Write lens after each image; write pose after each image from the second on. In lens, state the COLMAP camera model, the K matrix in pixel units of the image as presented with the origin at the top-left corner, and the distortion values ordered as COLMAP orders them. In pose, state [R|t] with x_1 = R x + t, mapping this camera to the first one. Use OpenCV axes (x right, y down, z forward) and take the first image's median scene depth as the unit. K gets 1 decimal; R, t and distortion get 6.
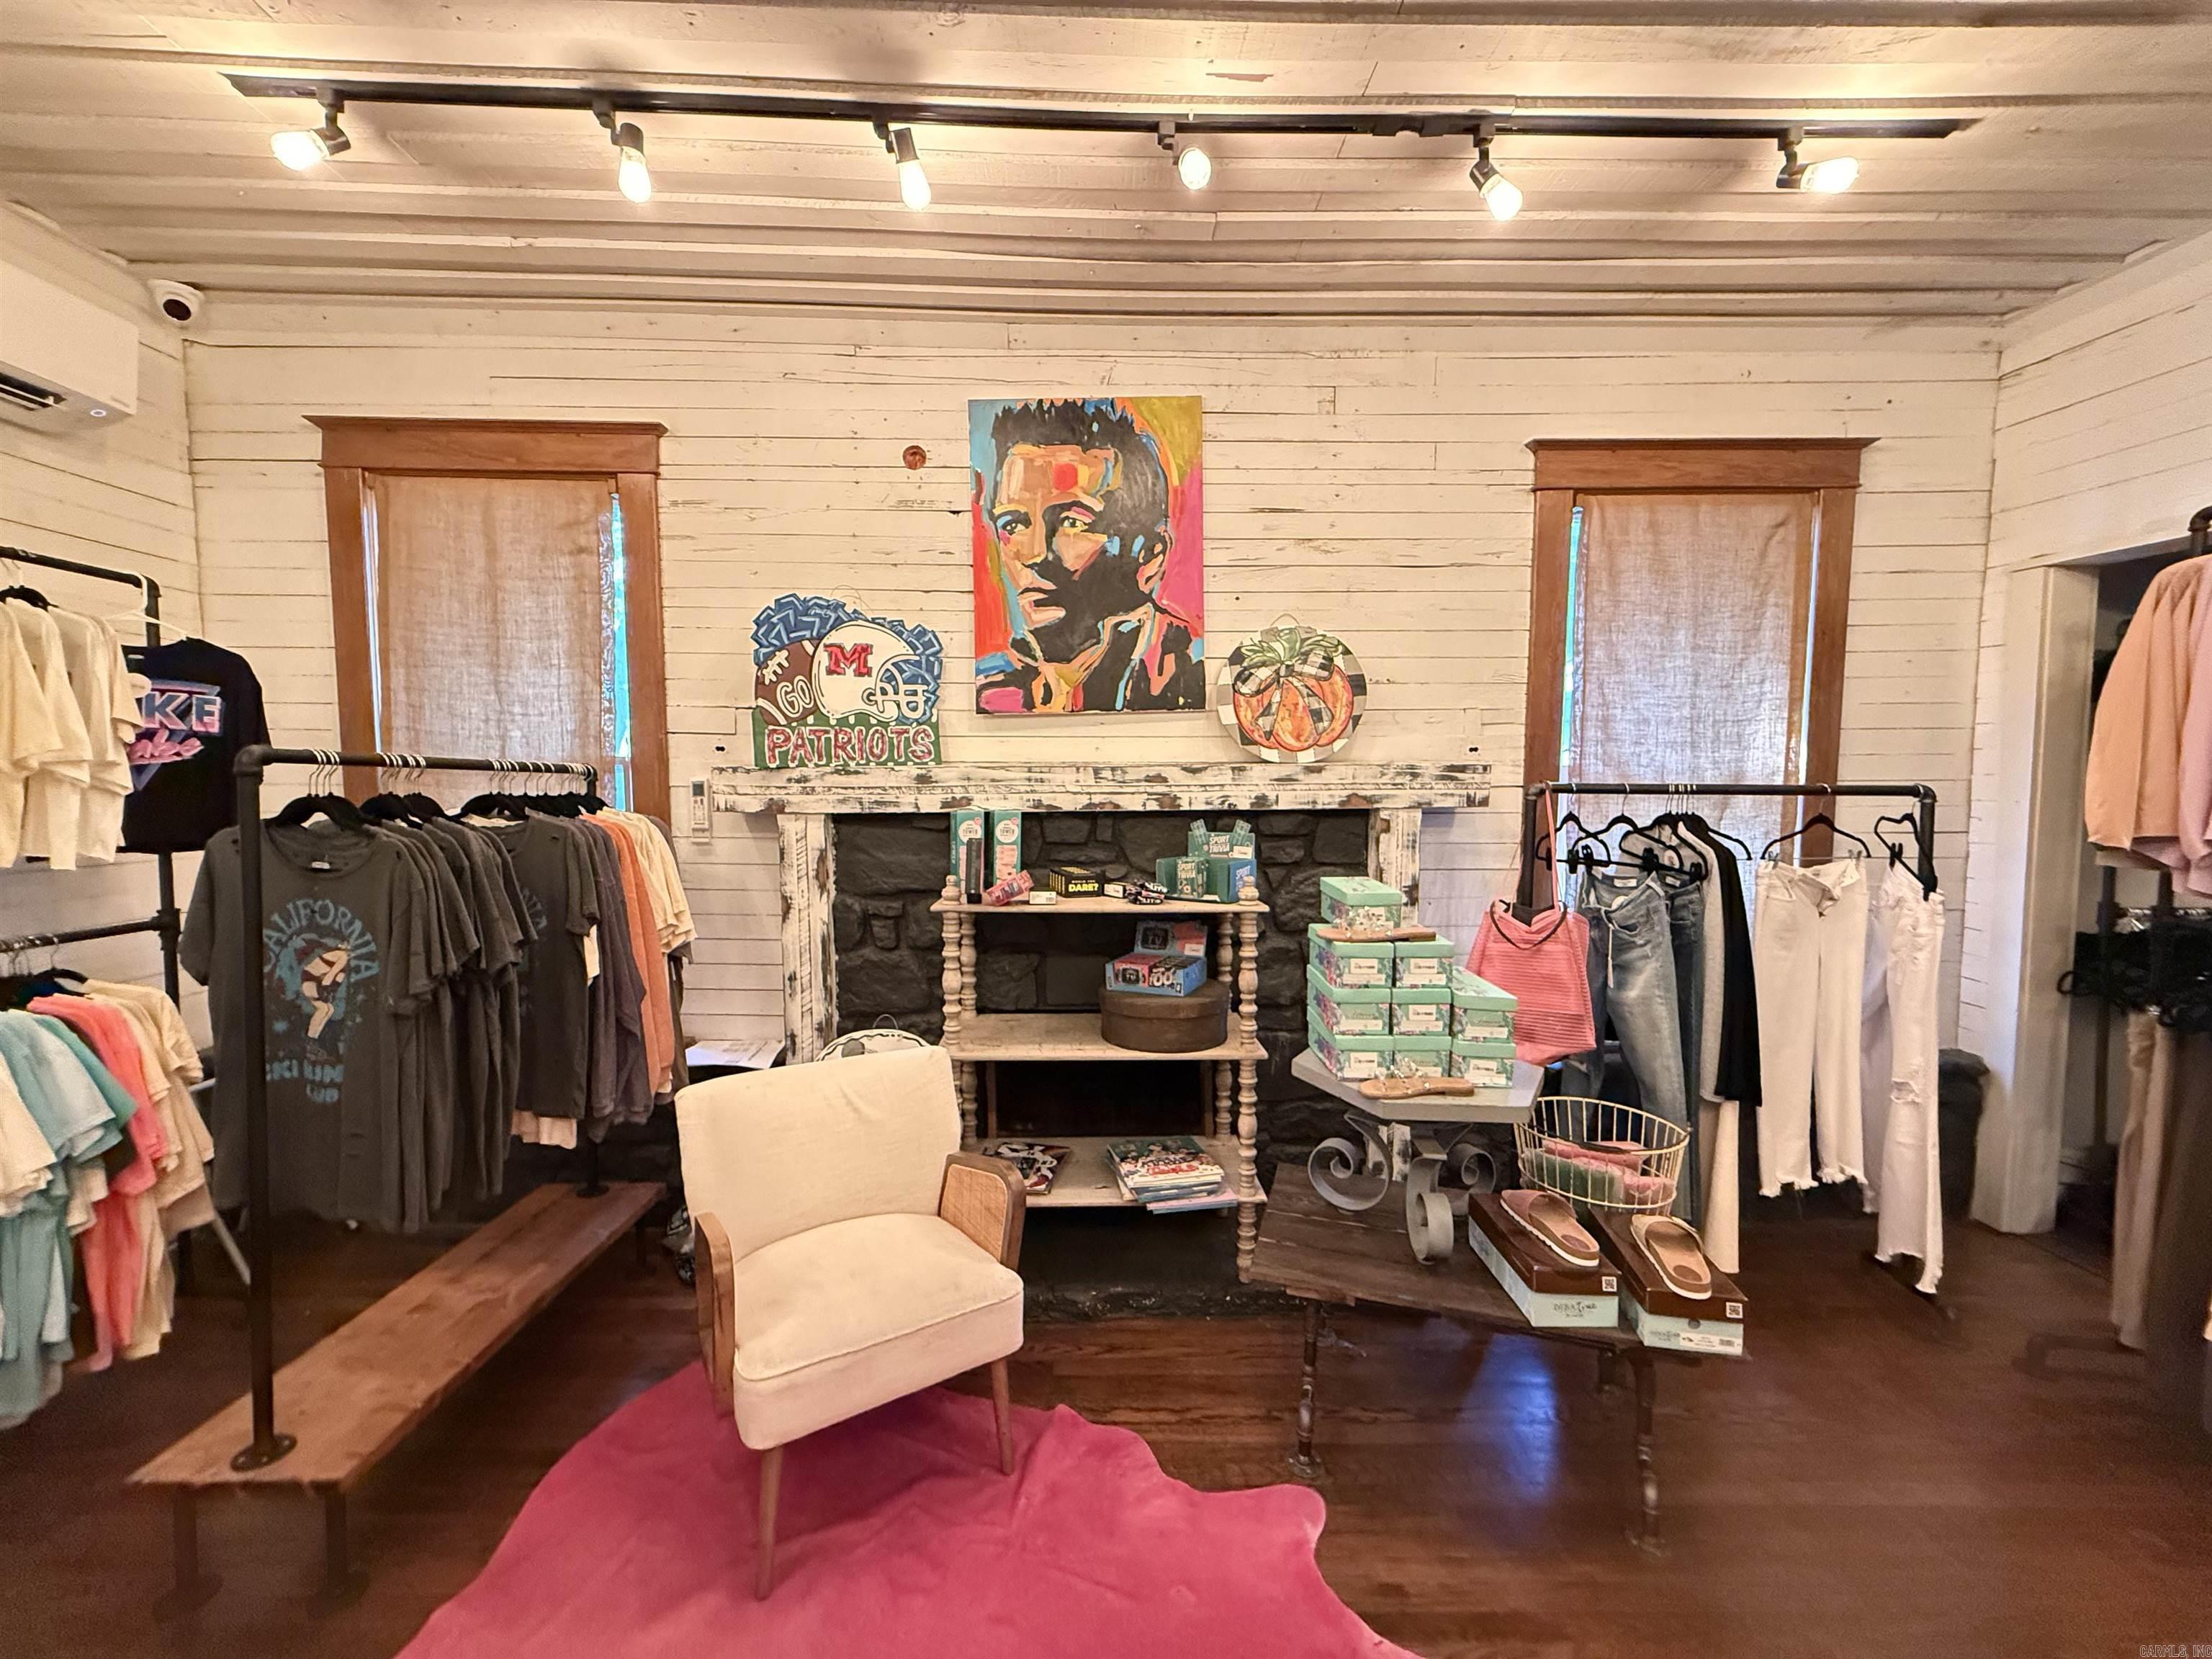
lens RADIAL K [[882.2, 0, 1103.6], [0, 882.2, 830.5], [0, 0, 1]] dist [-0.002683, 0.000863]
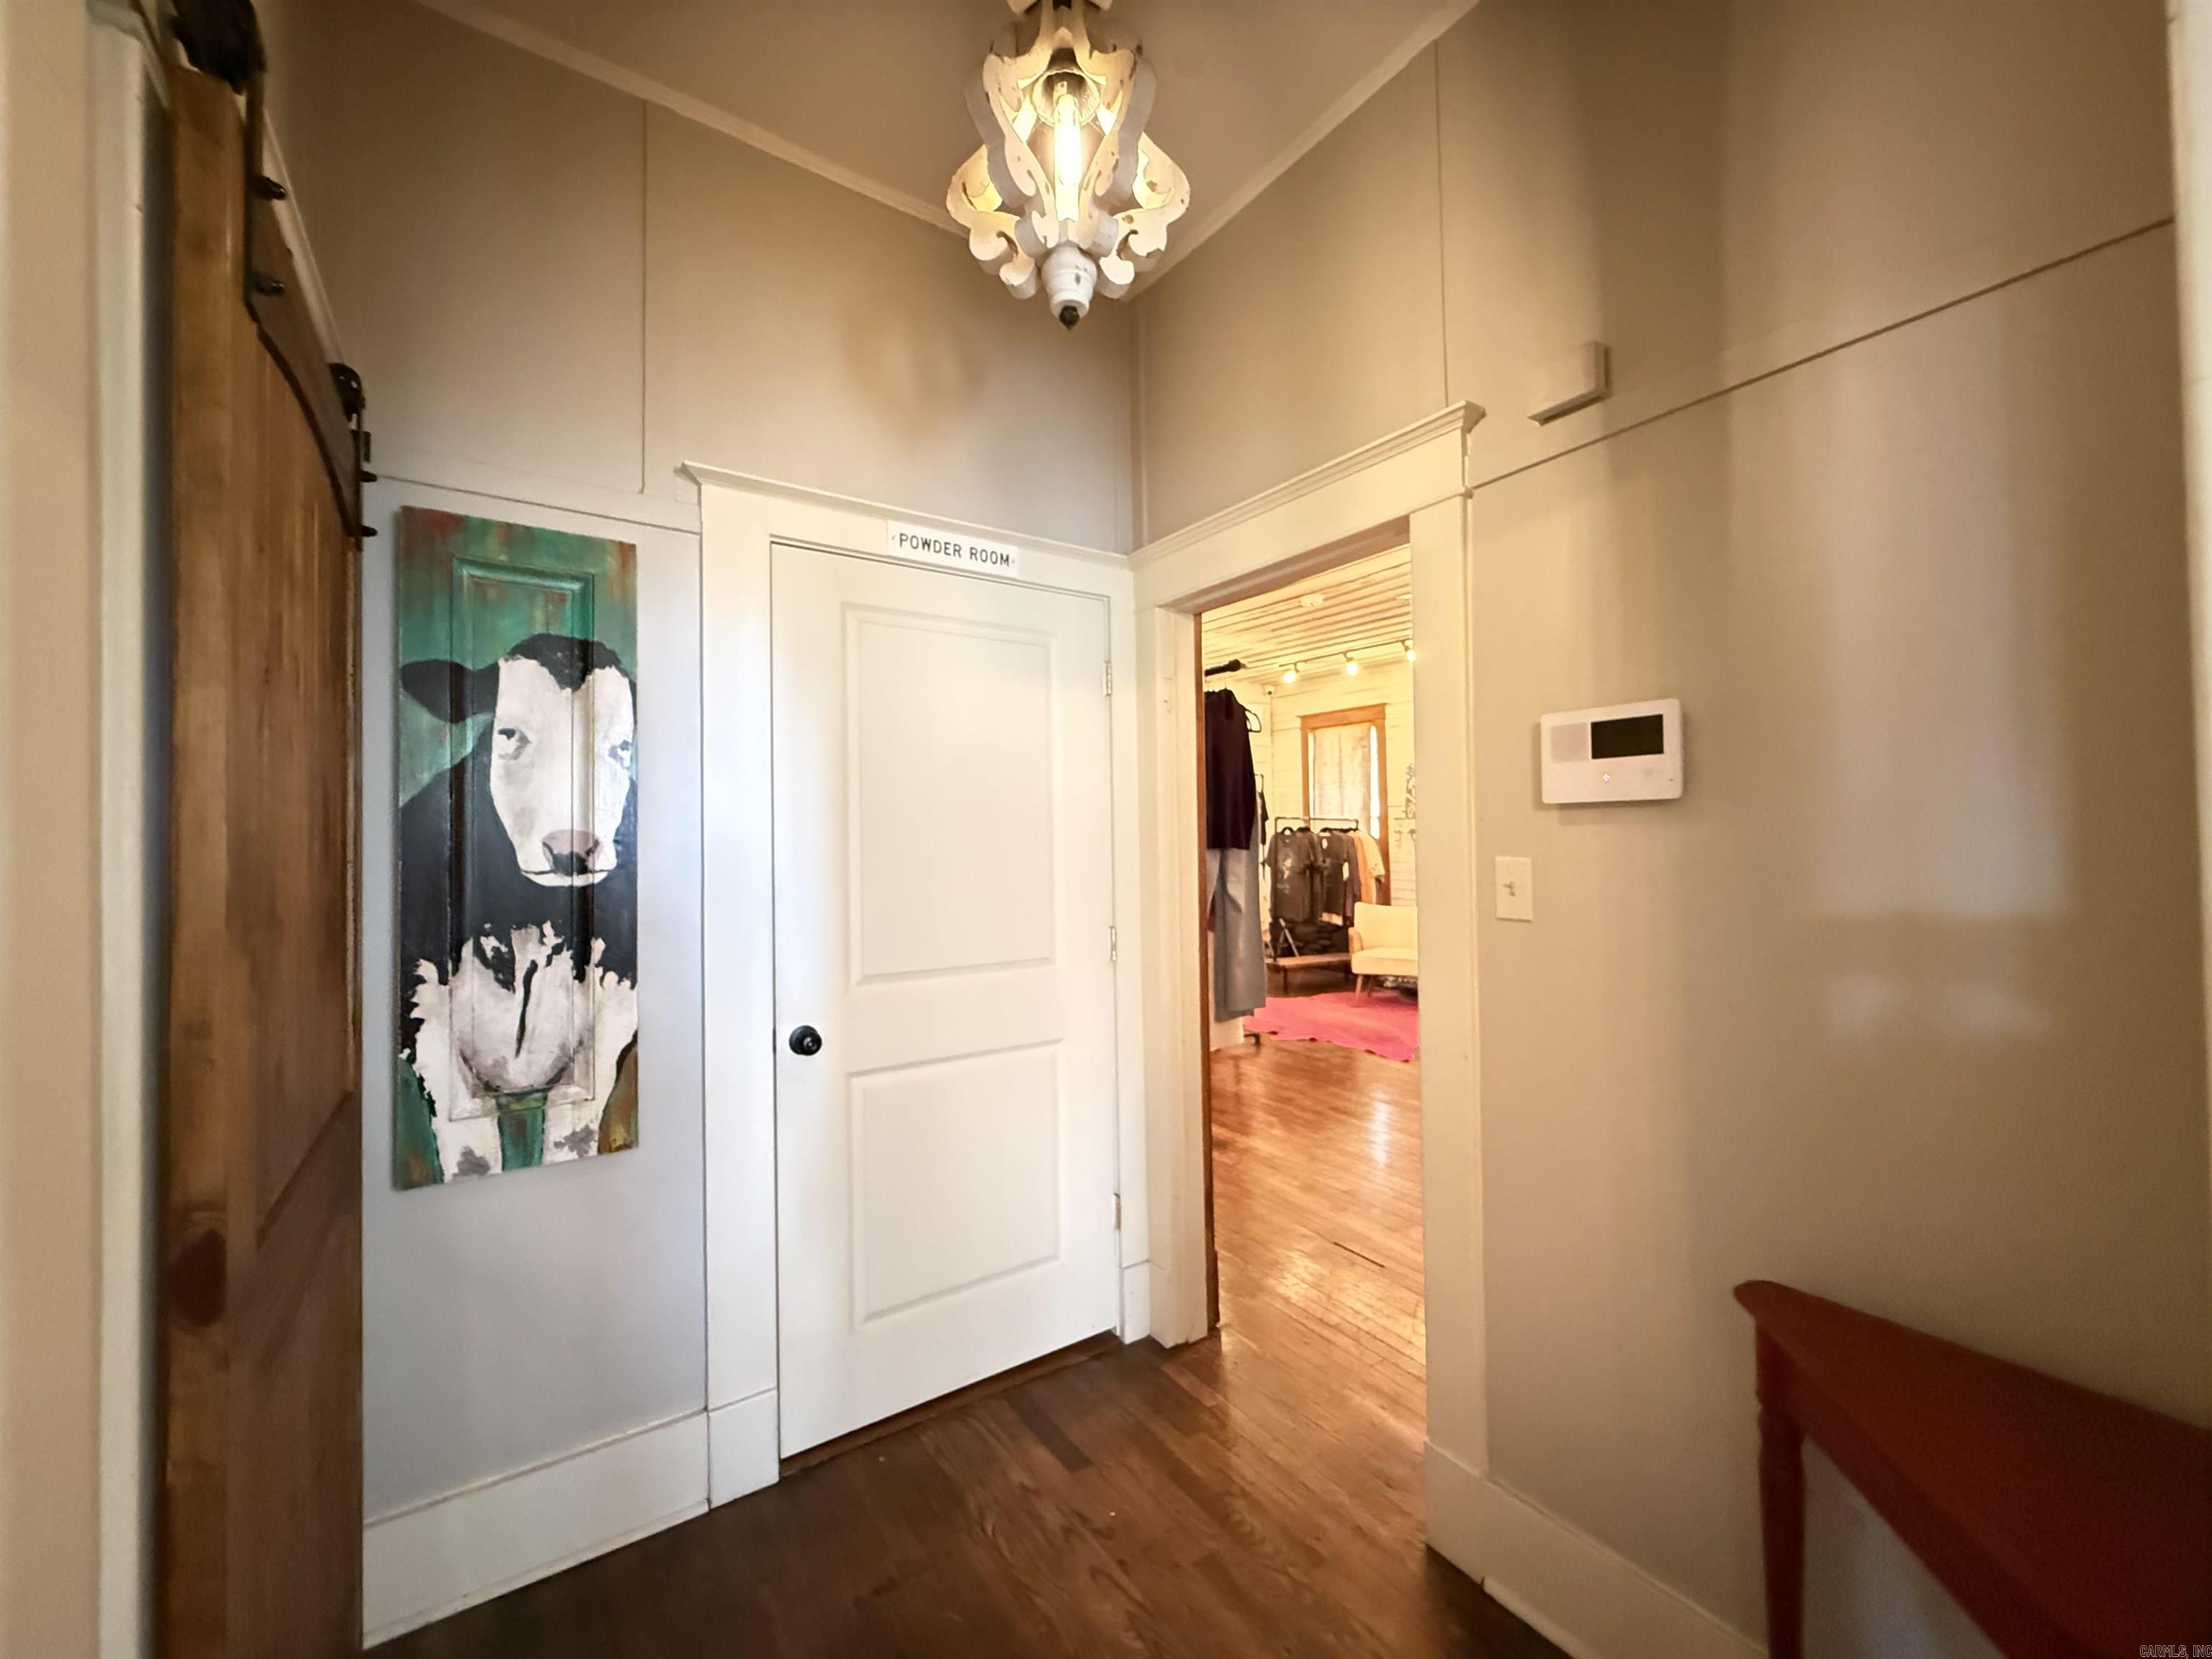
lens RADIAL K [[882.2, 0, 1108.4], [0, 882.2, 812.2], [0, 0, 1]] dist [-0.002683, 0.000863]
pose [[0.550777, -0.032138, -0.834033, 1.367511], [-0.040312, 0.997068, -0.065041, 0.127479], [0.833678, 0.069445, 0.547867, -1.294128]]
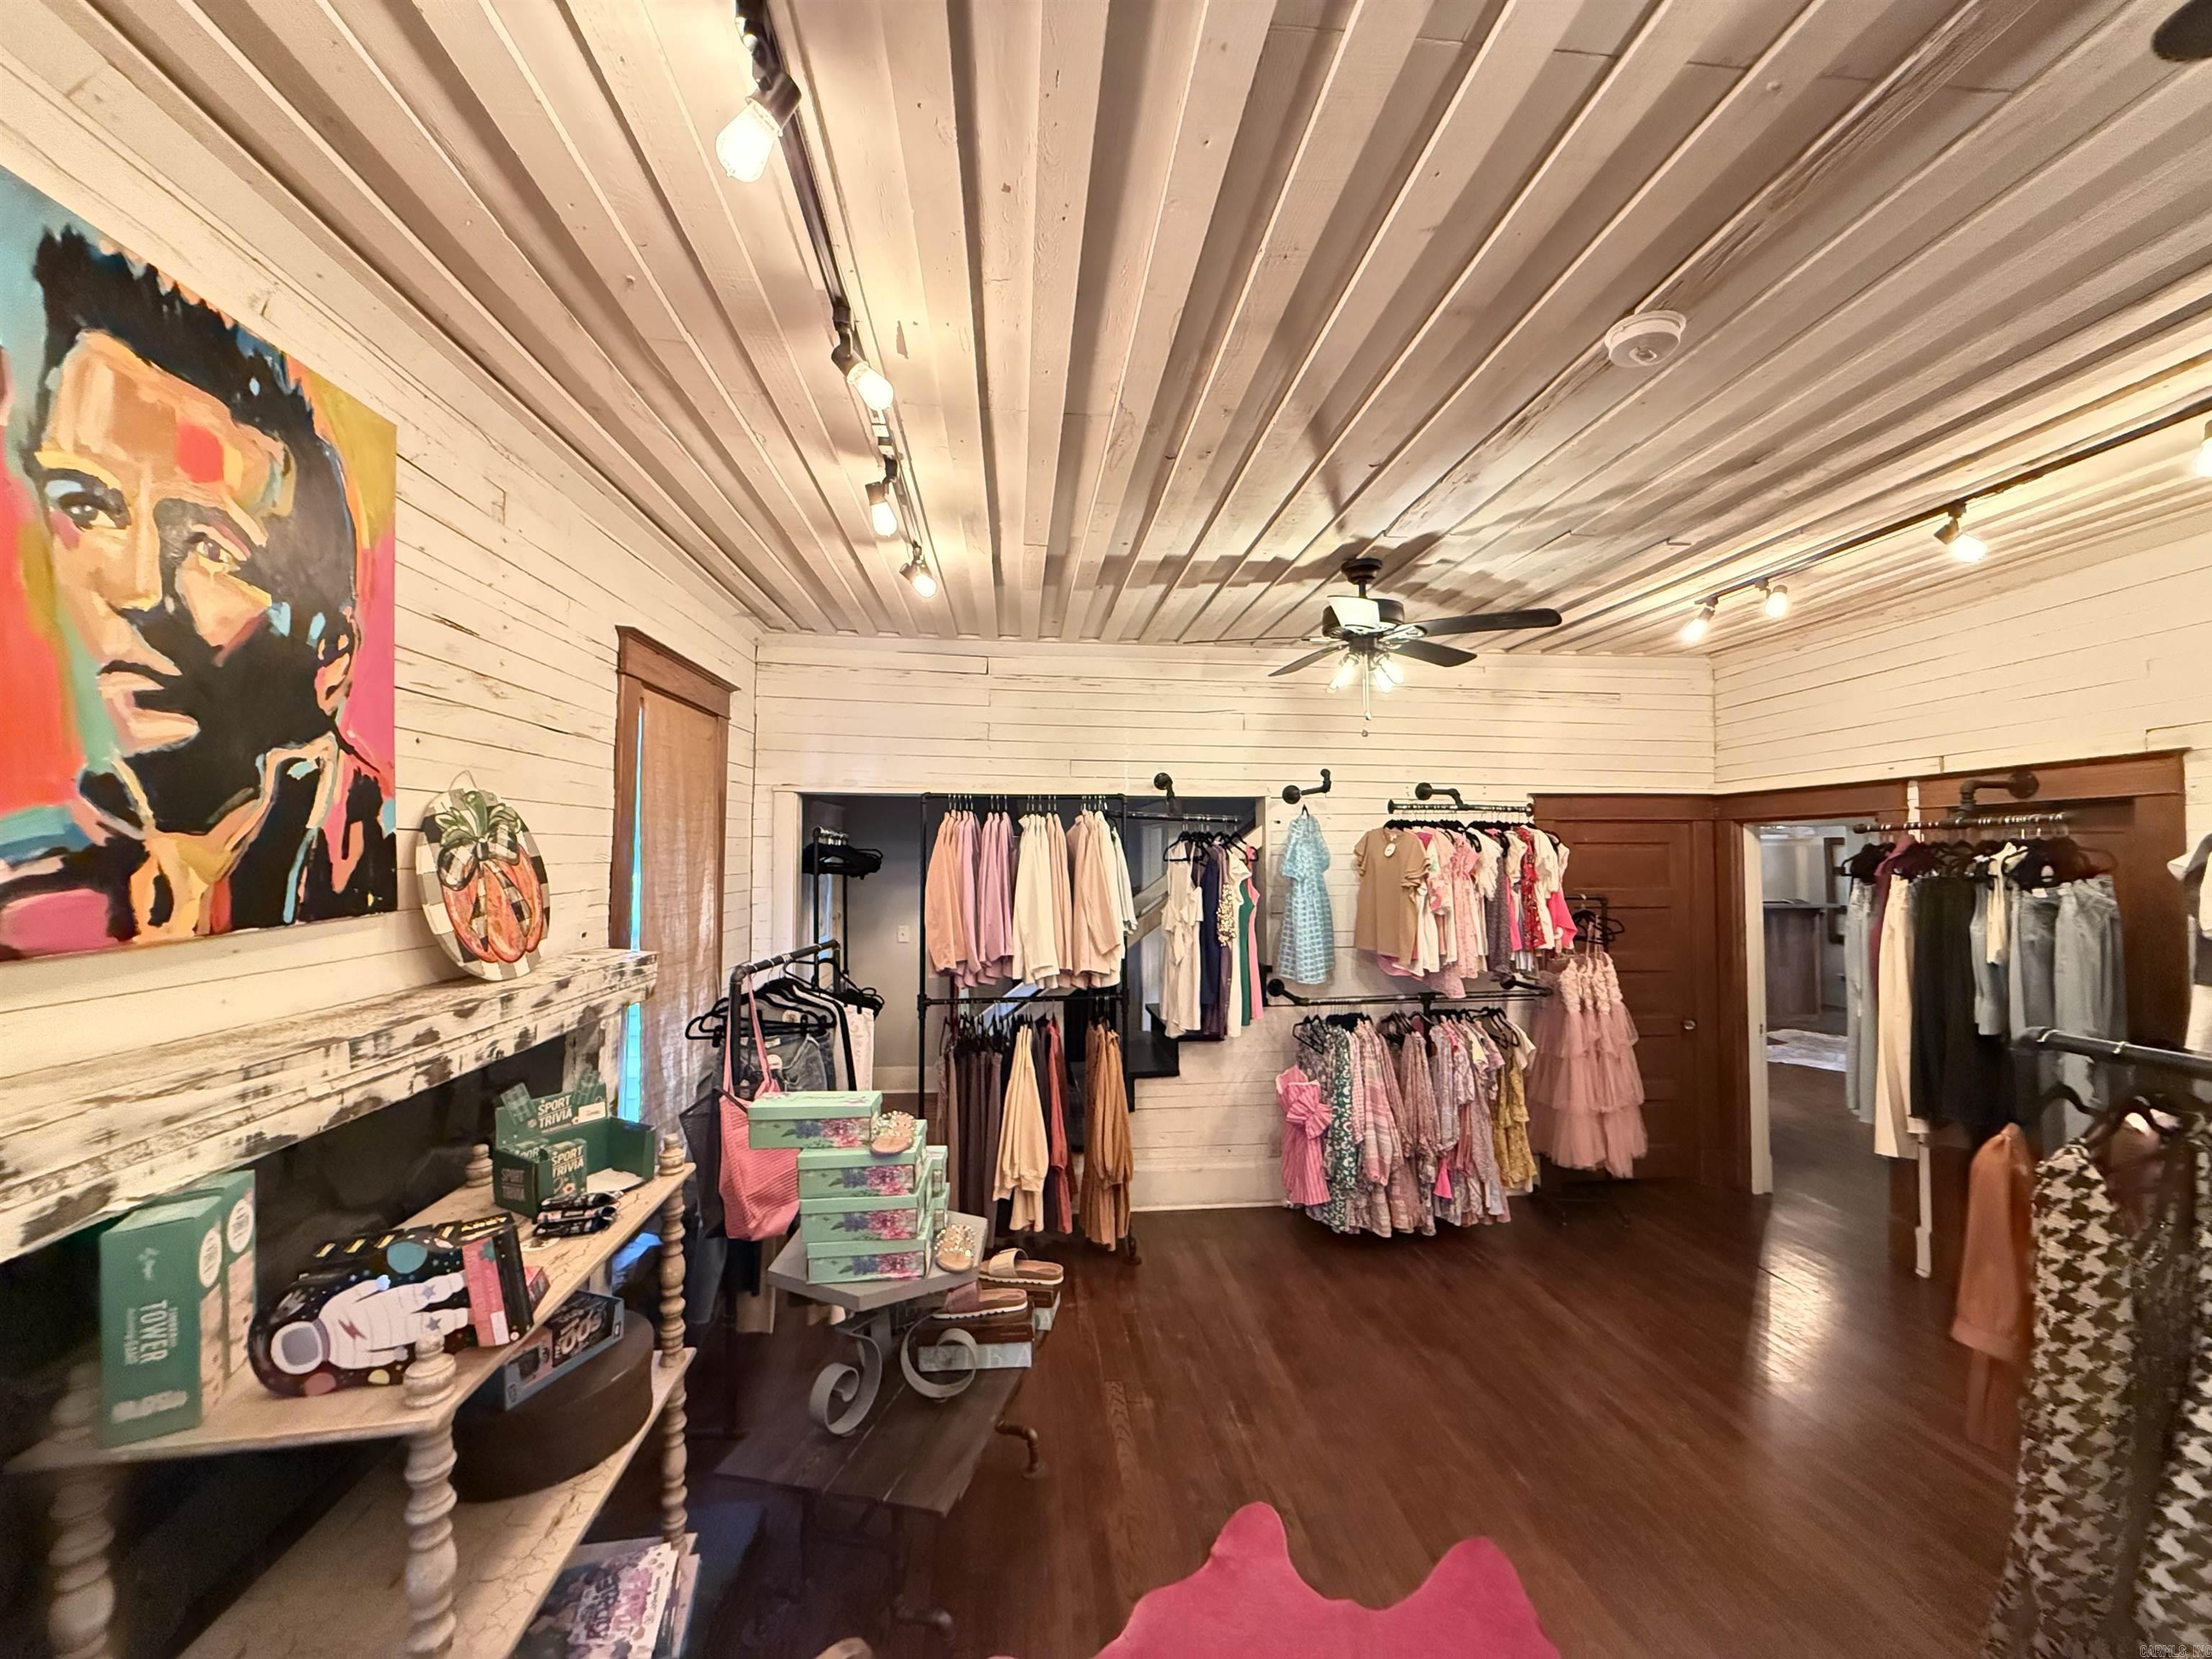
lens RADIAL K [[882.2, 0, 1100.2], [0, 882.2, 828.5], [0, 0, 1]] dist [-0.002683, 0.000863]
pose [[-0.081398, 0.030707, 0.996209, -0.557585], [0.069679, 0.997255, -0.025046, -0.147328], [-0.994243, 0.067376, -0.083314, 0.558752]]
